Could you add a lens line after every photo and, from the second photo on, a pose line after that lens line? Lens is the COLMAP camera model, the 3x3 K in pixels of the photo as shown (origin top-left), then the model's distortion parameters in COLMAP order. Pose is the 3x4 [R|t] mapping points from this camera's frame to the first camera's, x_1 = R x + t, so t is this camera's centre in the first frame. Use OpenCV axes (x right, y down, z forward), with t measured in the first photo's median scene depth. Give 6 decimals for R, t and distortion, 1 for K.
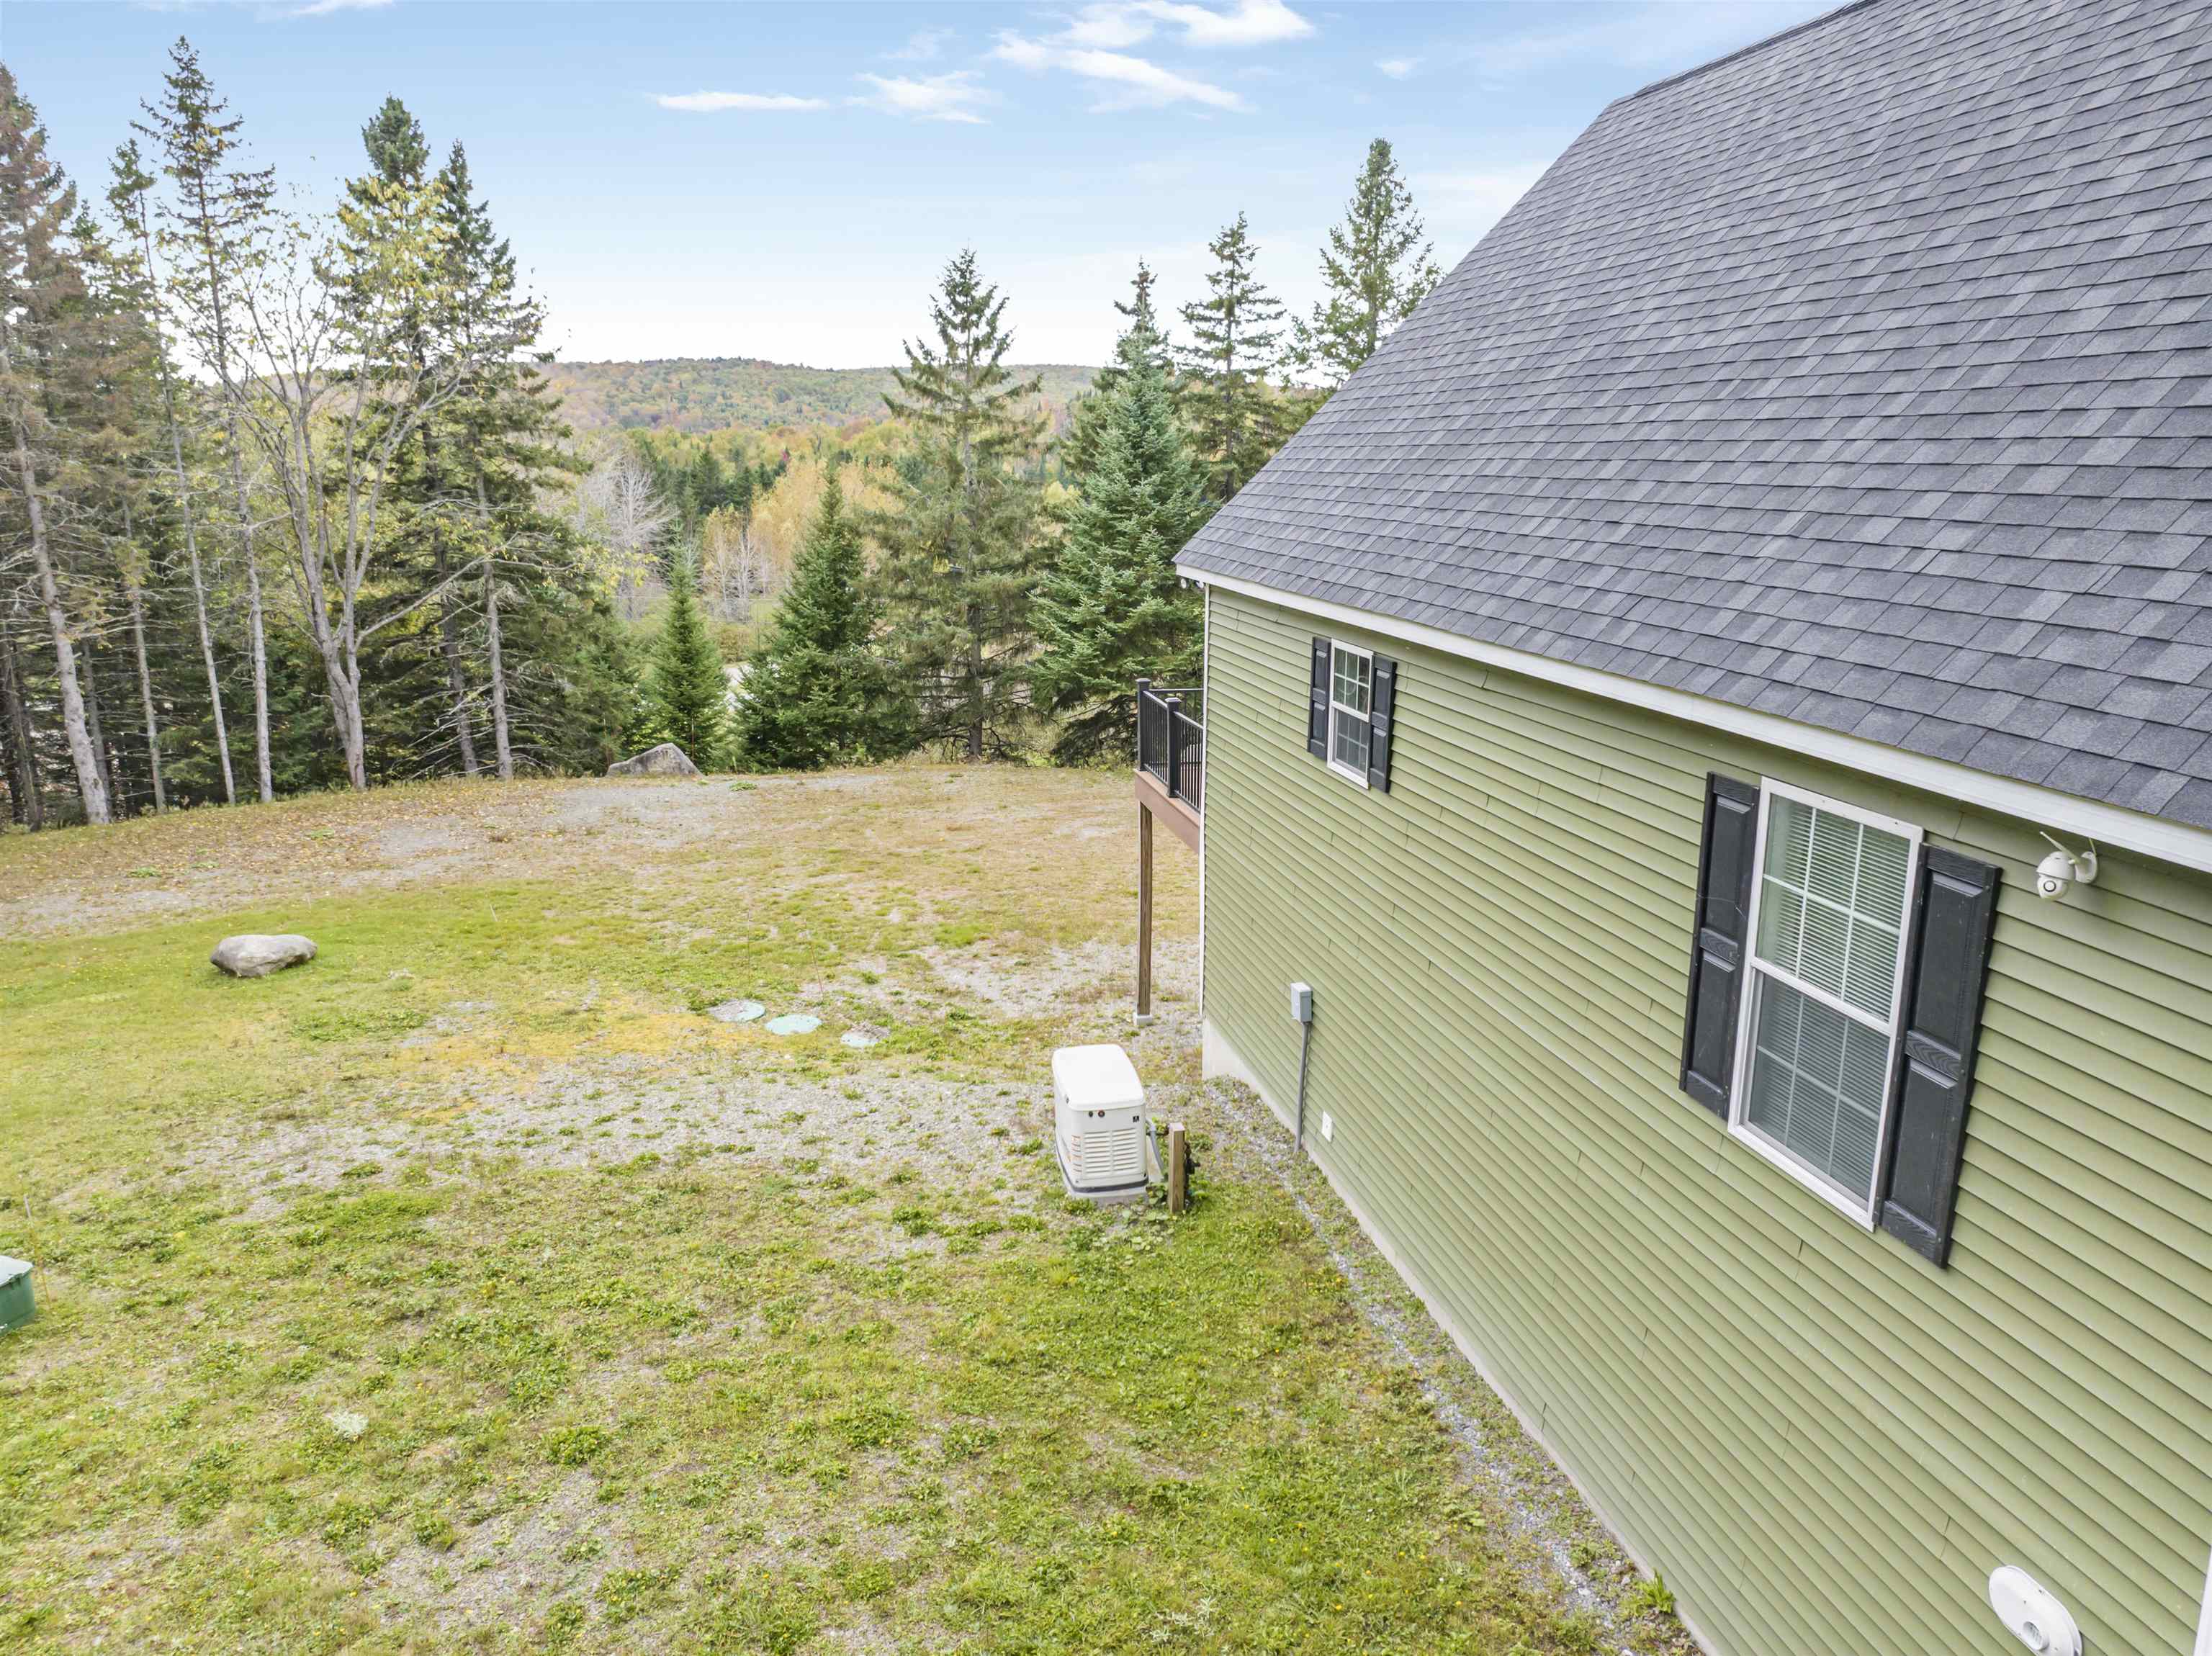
lens RADIAL K [[1548.4, 0, 1106.0], [0, 1548.4, 828.0], [0, 0, 1]] dist [-0.044521, 0.024686]
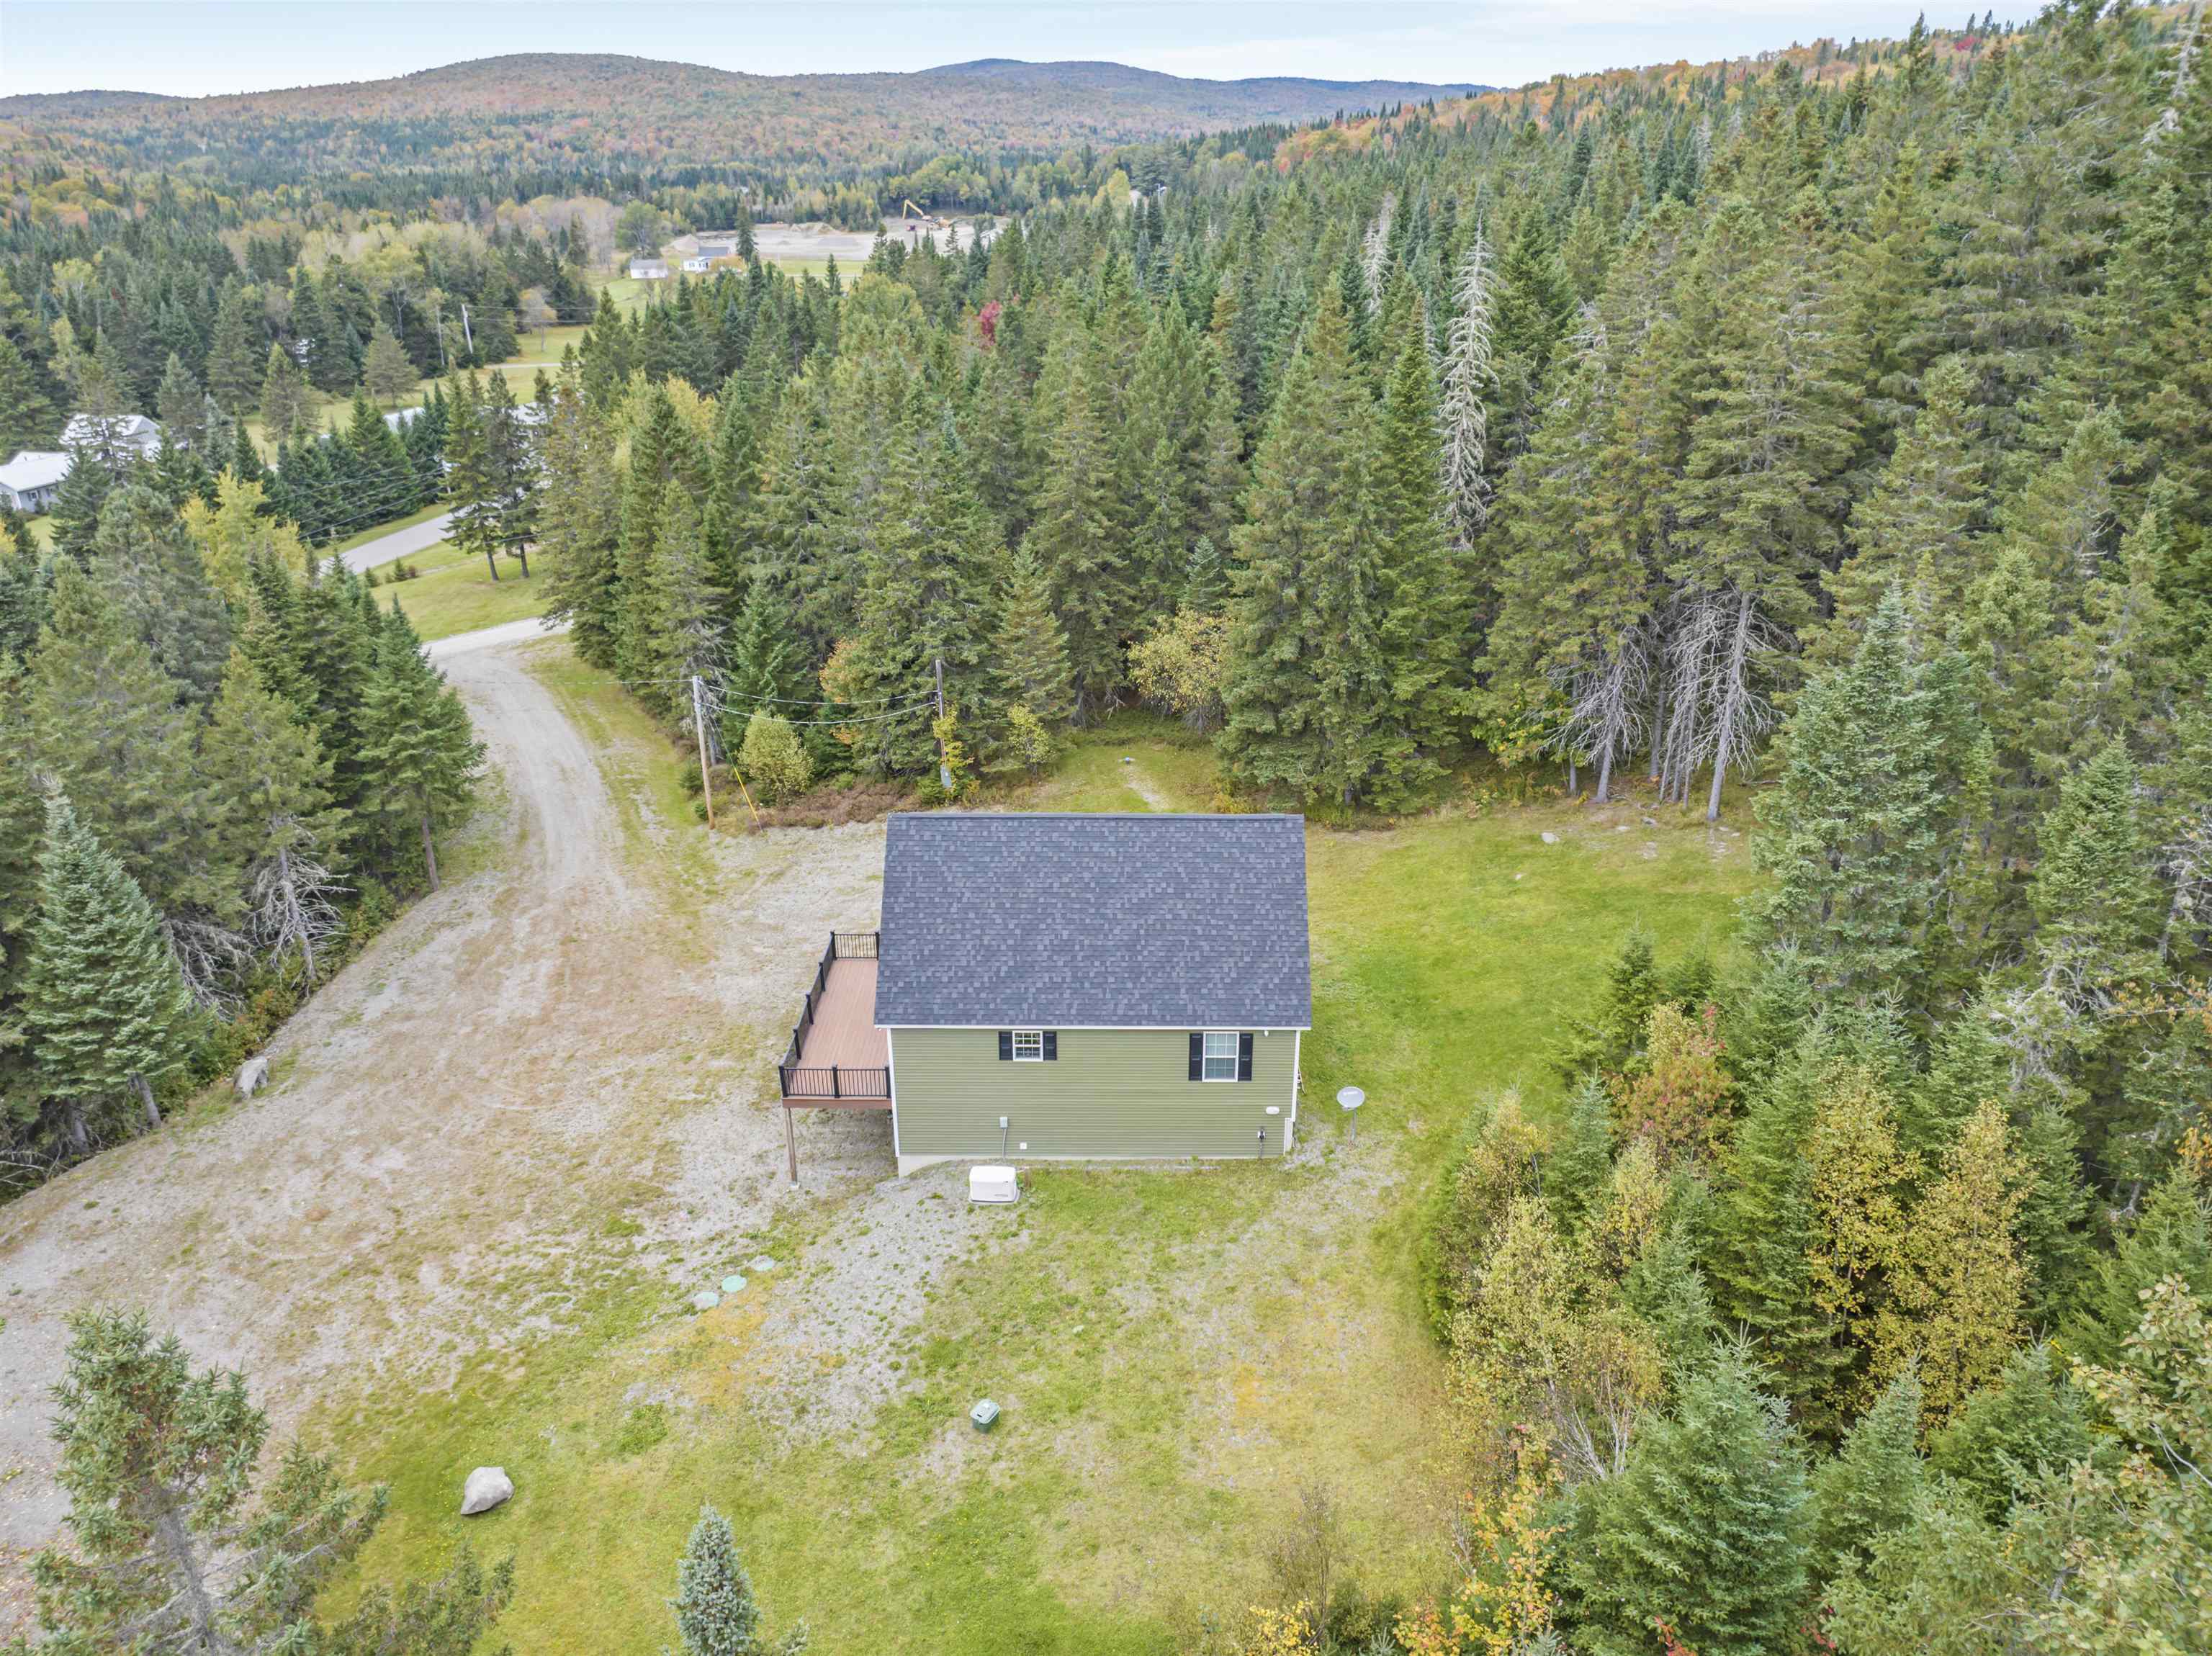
lens RADIAL K [[1560.4, 0, 1106.0], [0, 1560.4, 828.0], [0, 0, 1]] dist [-0.040864, -0.002342]
pose [[0.222466, -0.397312, 0.890310, -1.793105], [0.228370, 0.909025, 0.348599, -1.109089], [-0.947817, 0.125768, 0.292961, -0.221482]]
